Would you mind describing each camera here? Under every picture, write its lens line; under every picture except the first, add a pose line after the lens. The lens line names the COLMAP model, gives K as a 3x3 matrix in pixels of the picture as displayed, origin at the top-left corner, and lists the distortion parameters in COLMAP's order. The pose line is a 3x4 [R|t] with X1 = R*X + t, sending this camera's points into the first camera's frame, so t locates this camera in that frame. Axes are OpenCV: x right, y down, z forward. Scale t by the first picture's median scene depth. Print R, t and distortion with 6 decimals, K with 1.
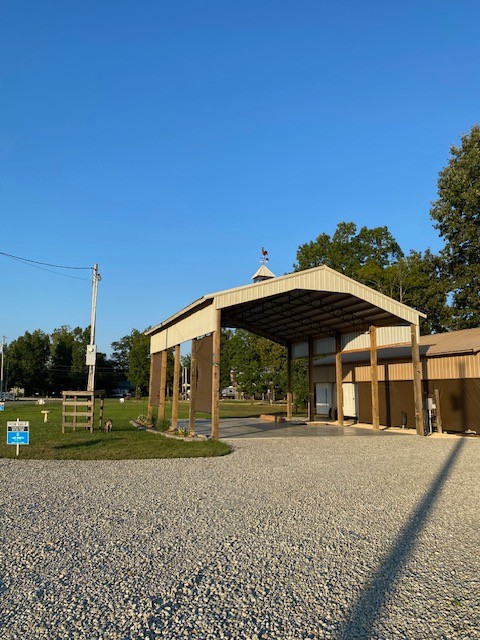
lens RADIAL K [[477.7, 0, 240.0], [0, 477.7, 320.0], [0, 0, 1]] dist [0.038635, 0.000619]
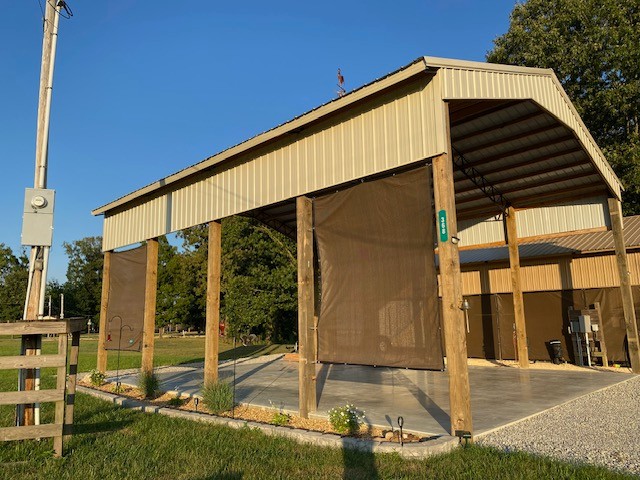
lens RADIAL K [[477.7, 0, 320.0], [0, 477.7, 240.0], [0, 0, 1]] dist [0.038635, 0.000619]
pose [[0.914193, 0.032774, 0.403952, -0.224169], [-0.025637, 0.999405, -0.023064, 0.079201], [-0.404468, 0.010729, 0.914489, 0.512670]]
